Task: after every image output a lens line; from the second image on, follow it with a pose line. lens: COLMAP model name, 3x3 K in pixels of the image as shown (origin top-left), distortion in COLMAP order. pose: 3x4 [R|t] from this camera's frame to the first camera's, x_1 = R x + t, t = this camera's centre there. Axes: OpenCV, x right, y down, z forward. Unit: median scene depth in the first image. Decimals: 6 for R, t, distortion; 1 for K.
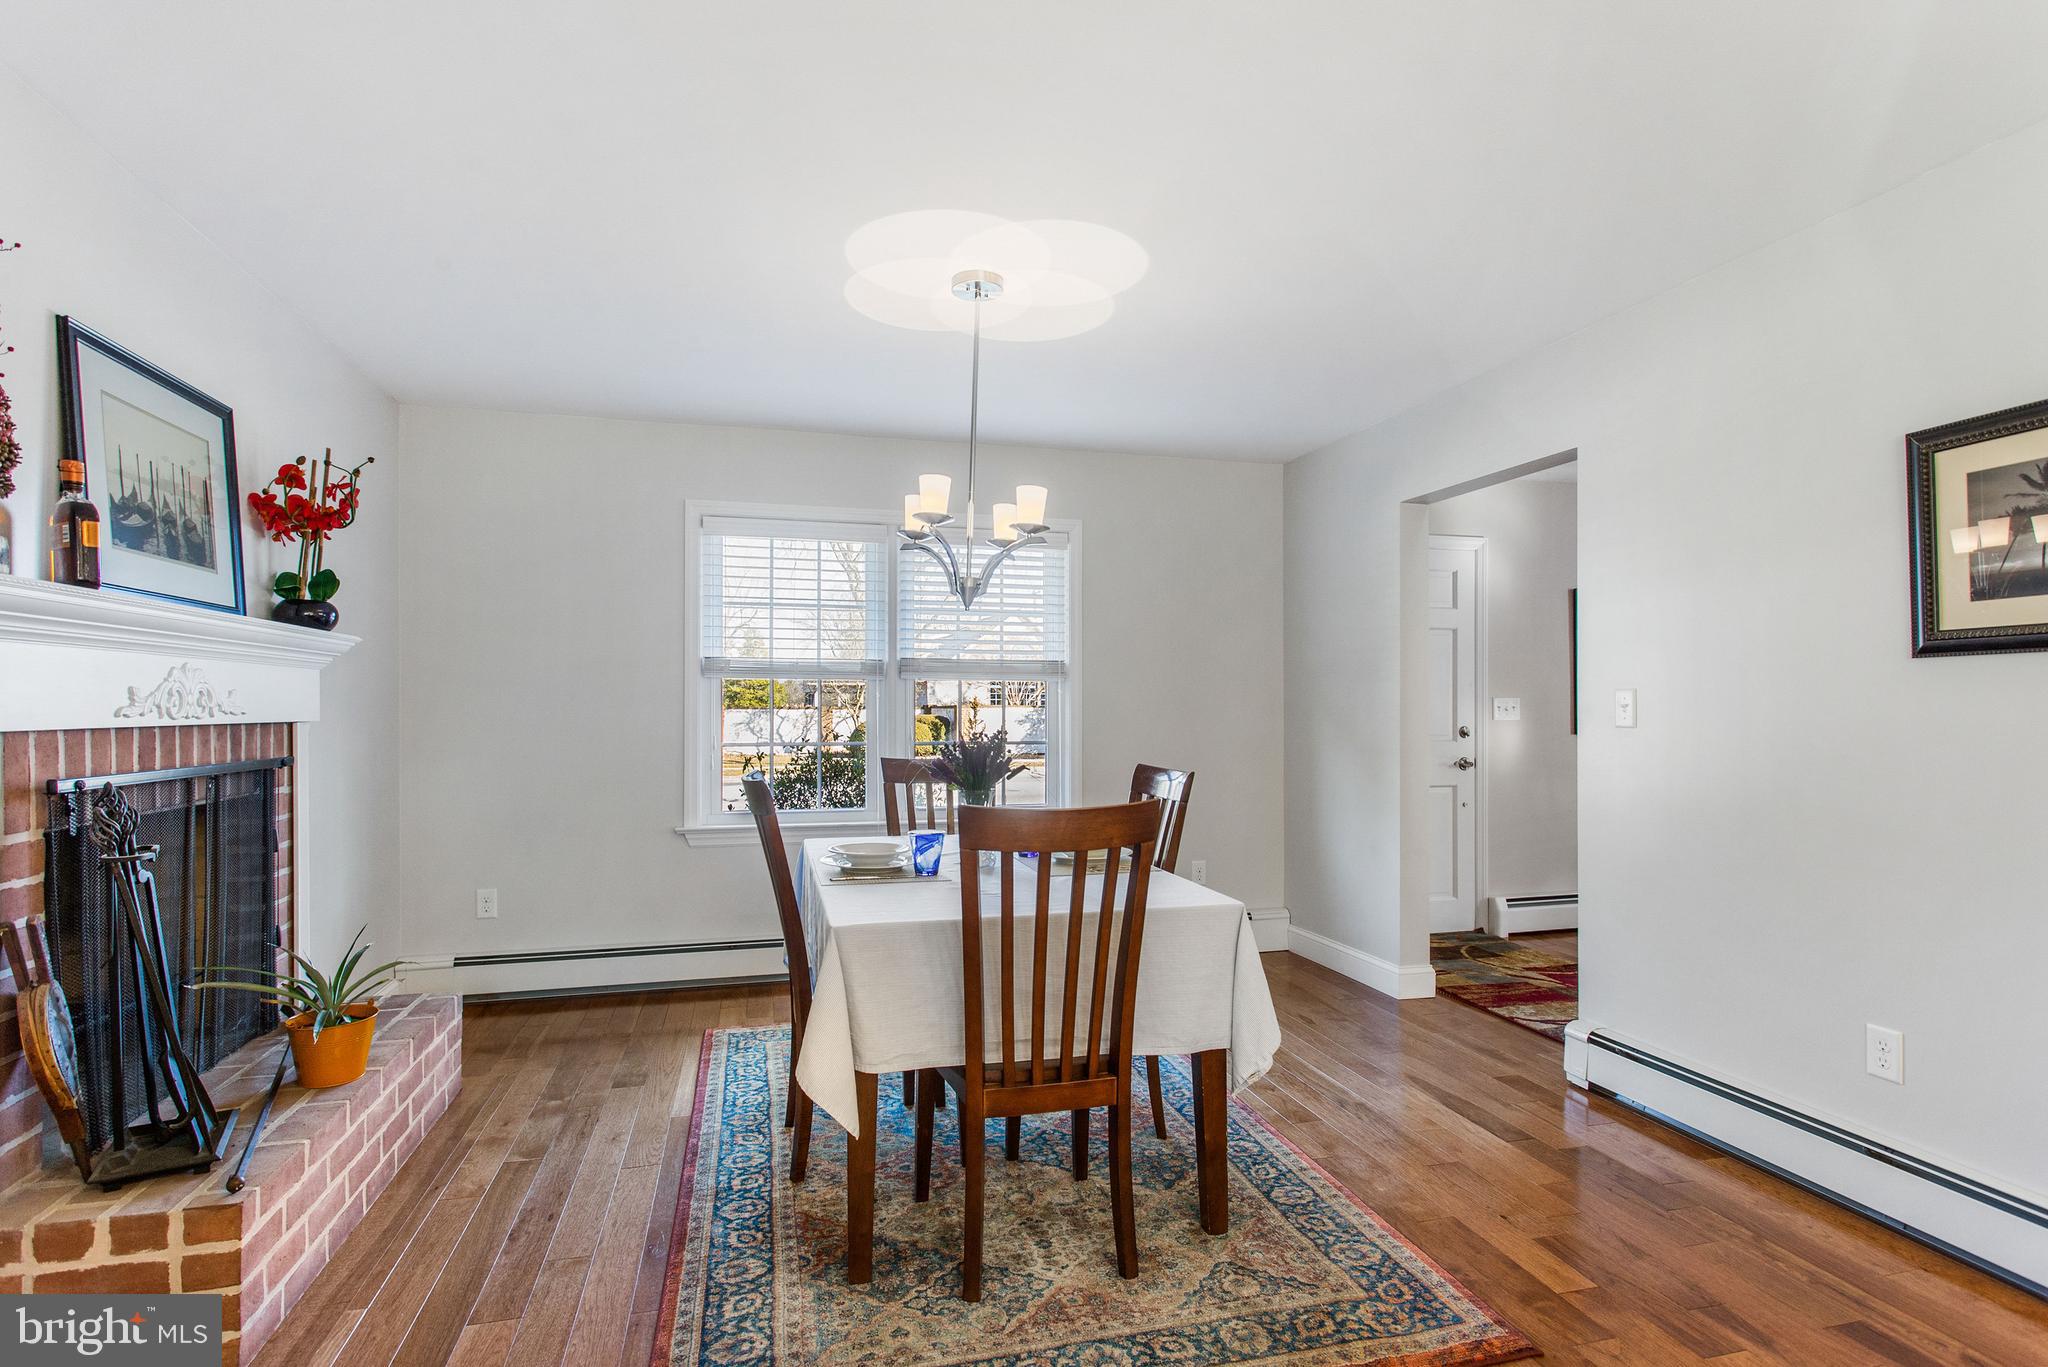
lens RADIAL K [[999.1, 0, 1024.0], [0, 999.1, 683.5], [0, 0, 1]] dist [0.006853, -0.000803]
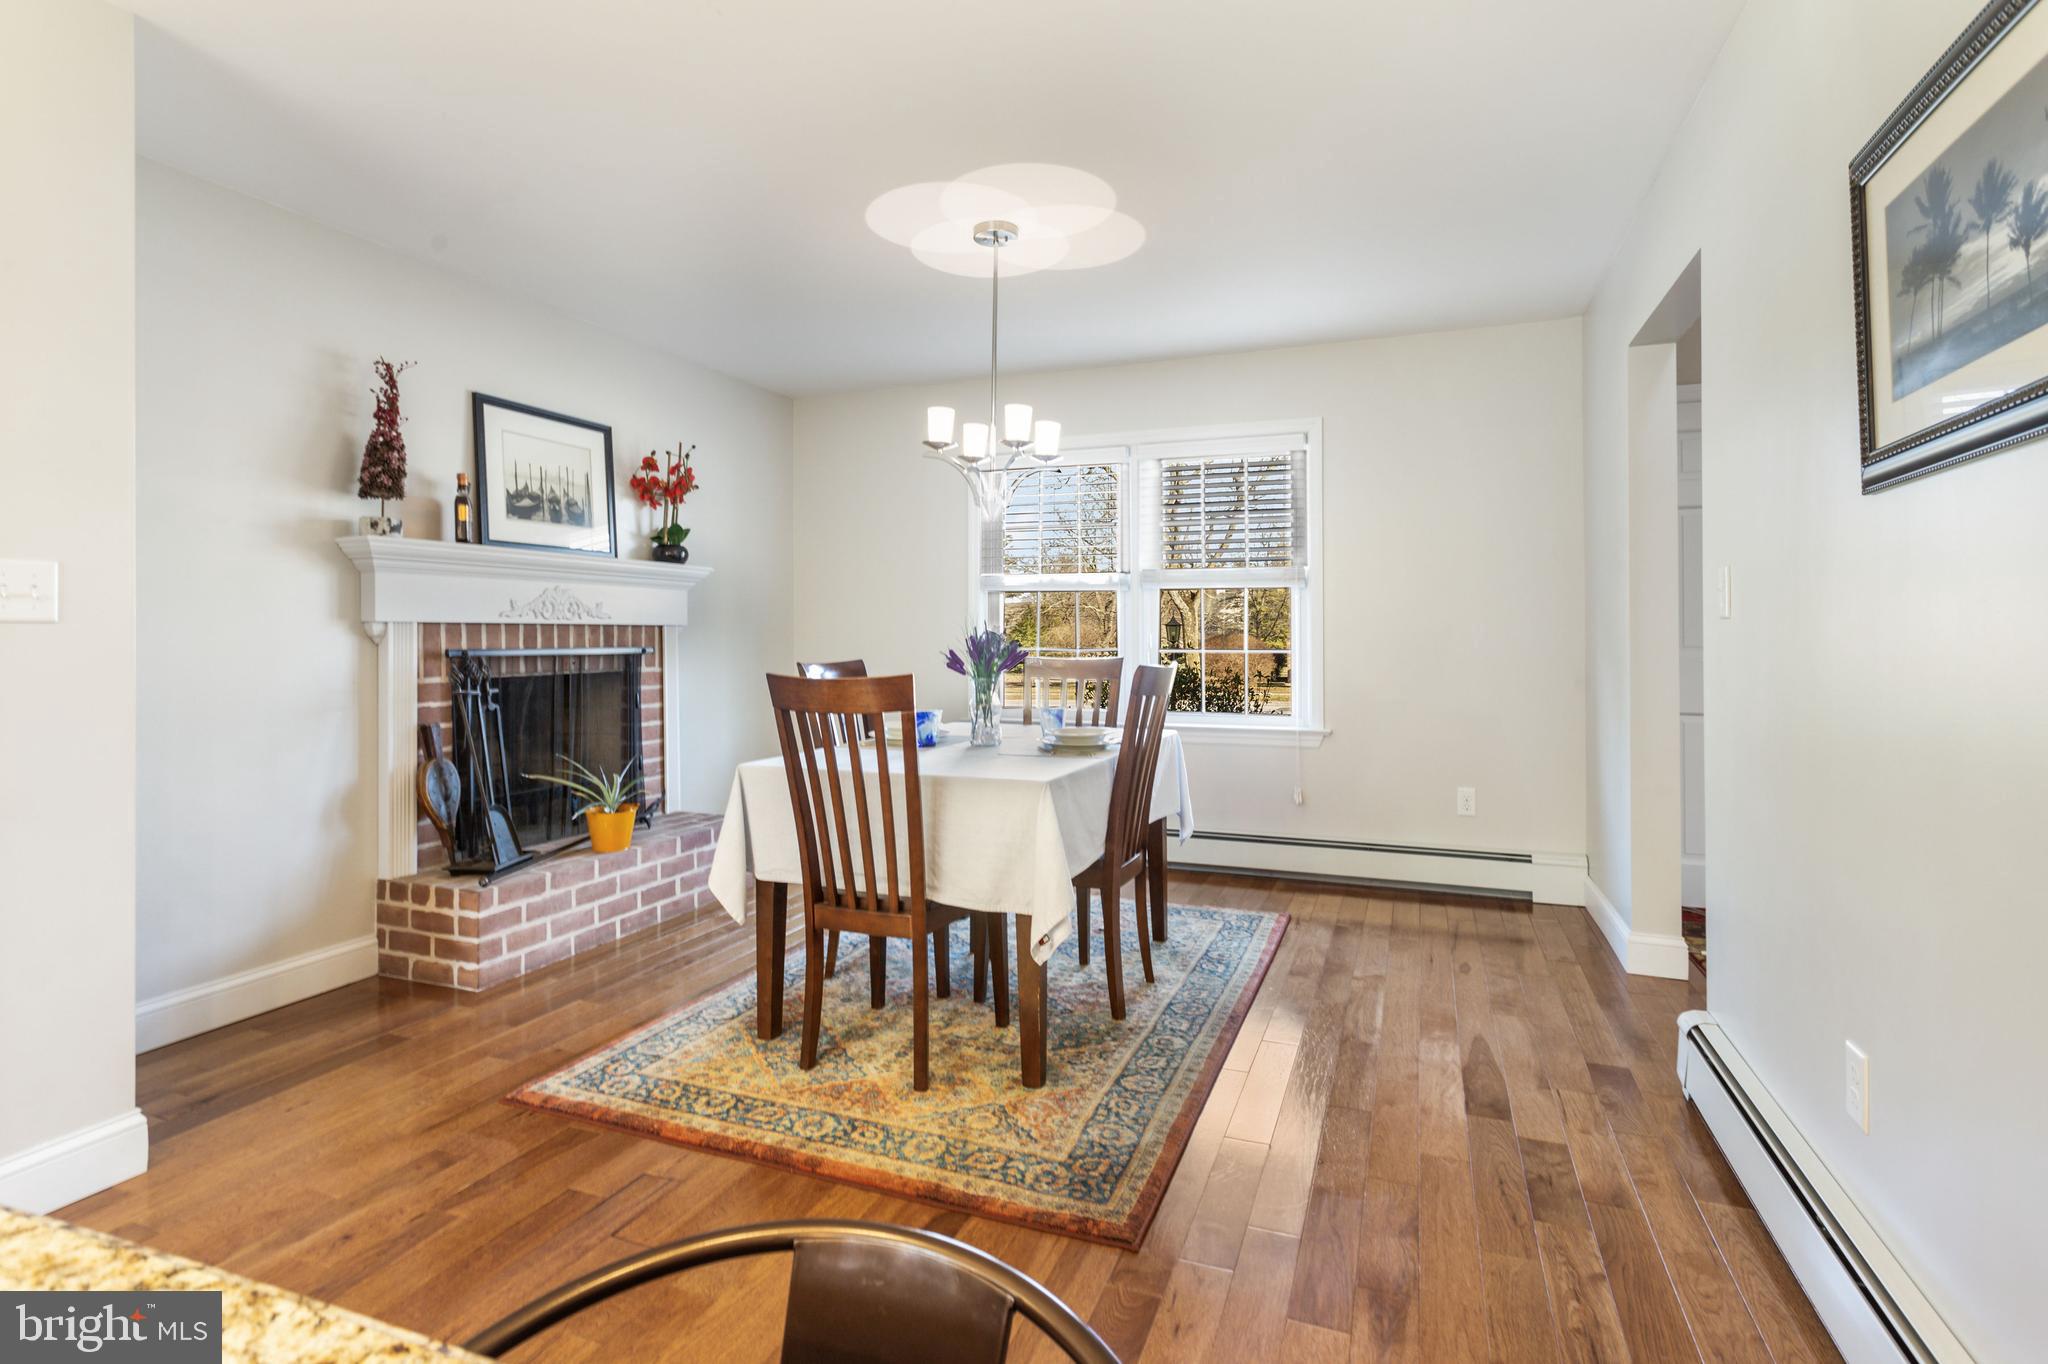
lens RADIAL K [[1010.8, 0, 1023.1], [0, 1010.8, 612.9], [0, 0, 1]] dist [-0.001326, 0.000707]
pose [[0.803424, -0.014960, -0.595220, 0.808826], [0.015935, 0.999866, -0.003621, 0.044169], [0.595194, -0.006575, 0.803555, 0.125337]]
